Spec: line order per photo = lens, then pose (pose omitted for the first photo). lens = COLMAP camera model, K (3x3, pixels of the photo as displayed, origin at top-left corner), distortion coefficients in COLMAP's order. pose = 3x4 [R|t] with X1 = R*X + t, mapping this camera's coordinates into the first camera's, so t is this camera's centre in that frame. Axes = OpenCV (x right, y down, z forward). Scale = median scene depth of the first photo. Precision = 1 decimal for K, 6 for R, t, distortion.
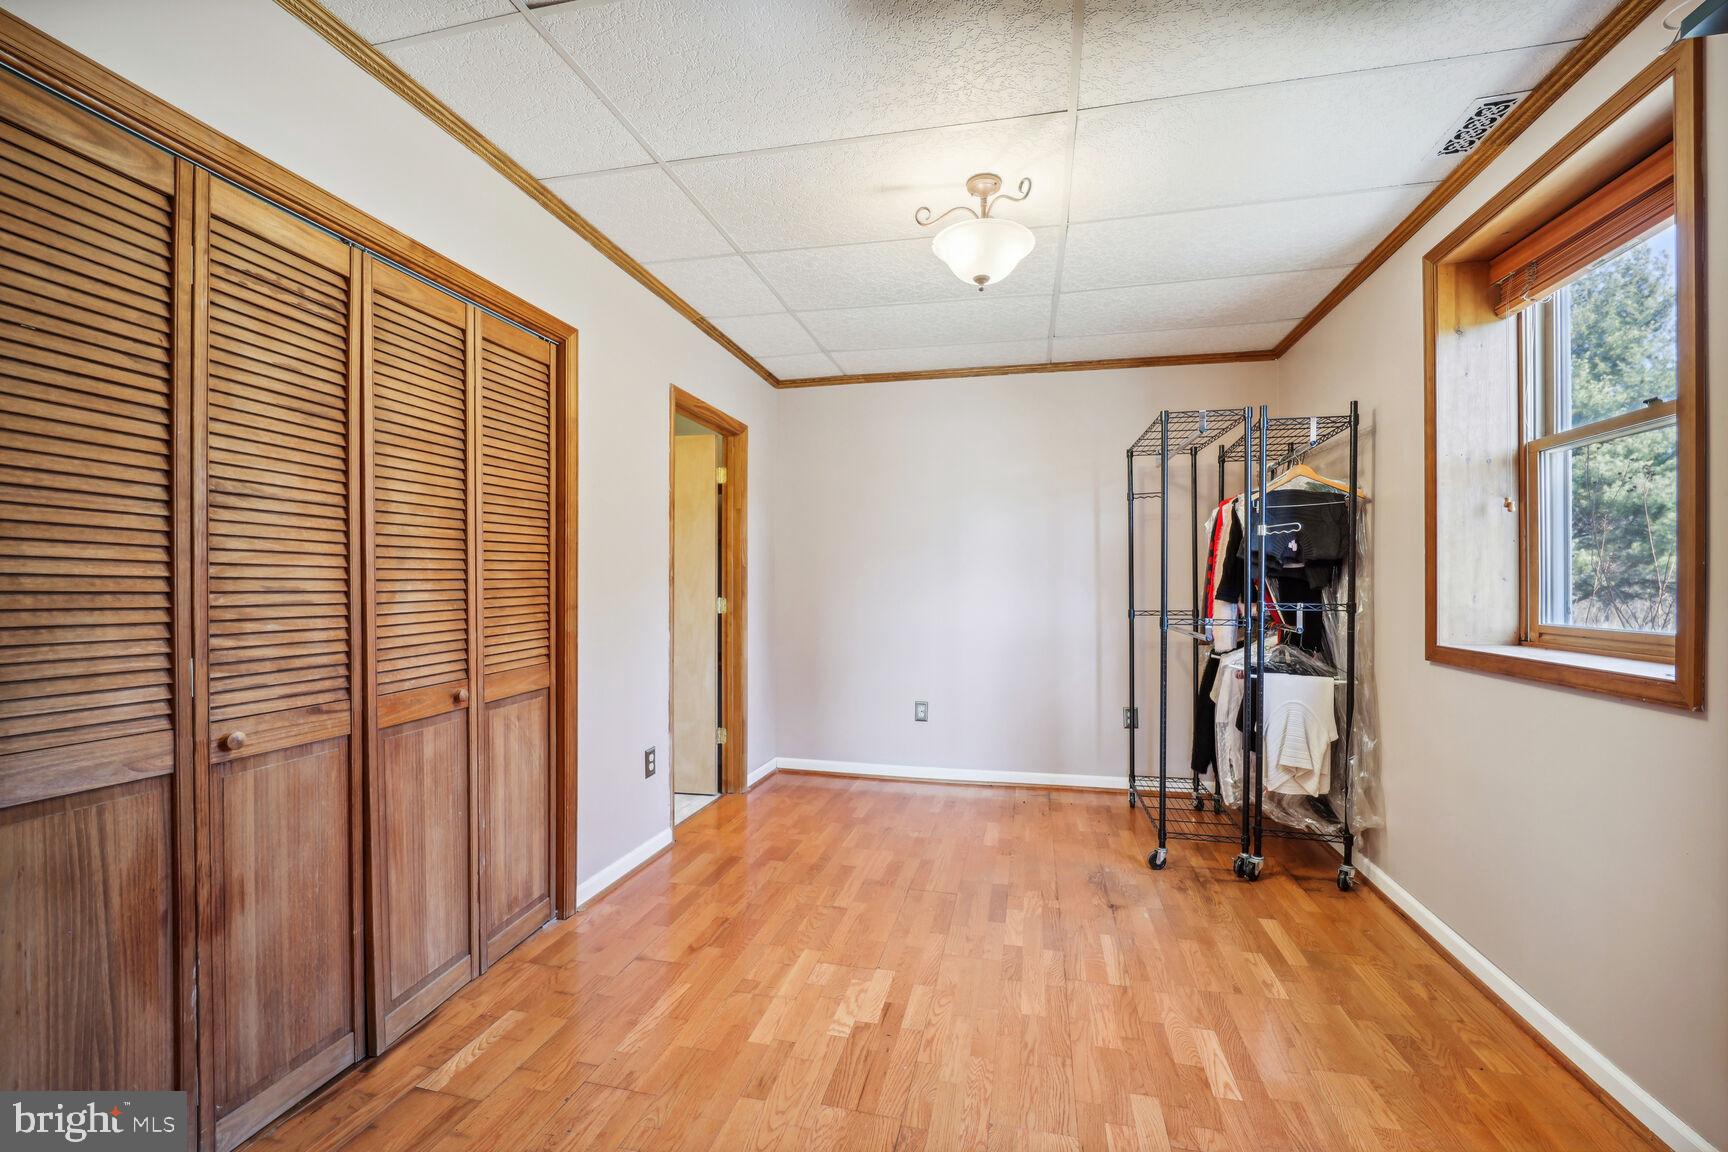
lens RADIAL K [[717.1, 0, 859.8], [0, 717.1, 586.1], [0, 0, 1]] dist [-0.022126, 0.001702]
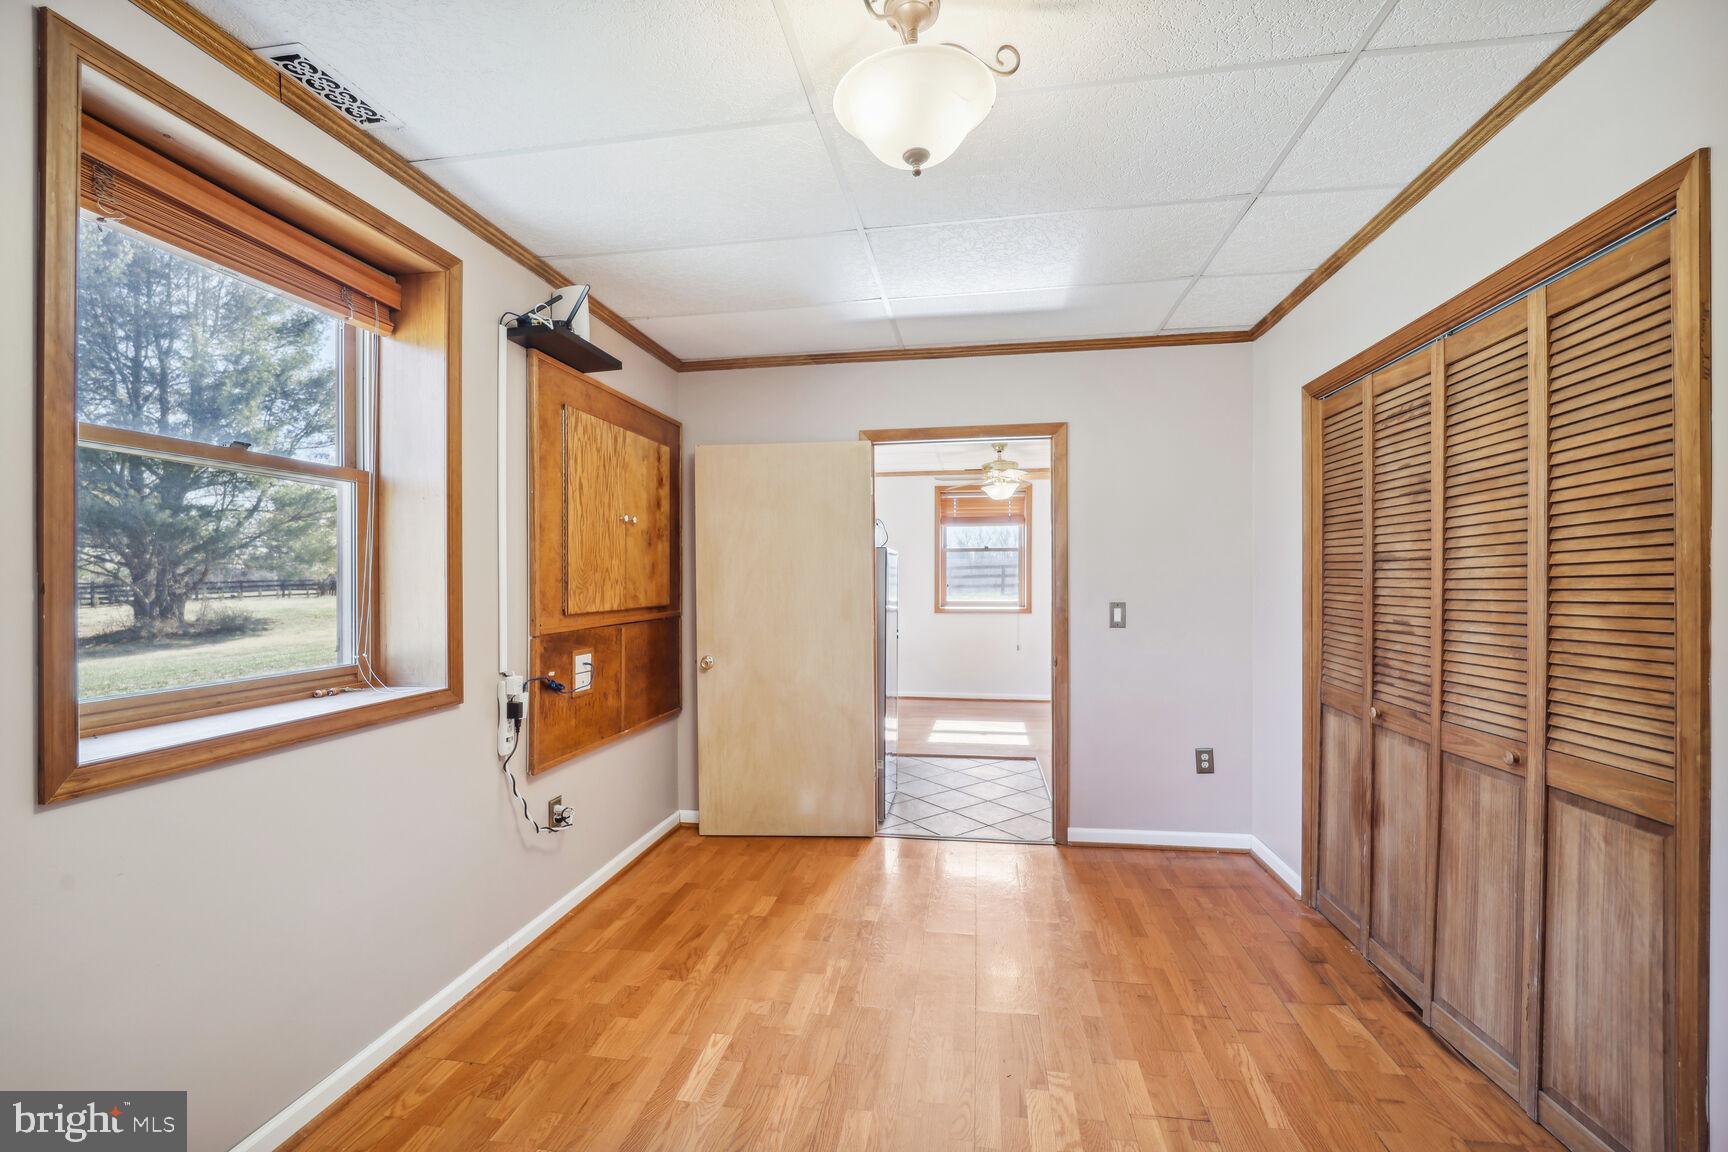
lens RADIAL K [[717.1, 0, 868.0], [0, 717.1, 584.4], [0, 0, 1]] dist [-0.022126, 0.001702]
pose [[-0.996410, -0.000582, -0.084654, 0.304940], [-0.001221, 0.999971, 0.007499, -0.066580], [0.084647, 0.007576, -0.996382, 1.854472]]
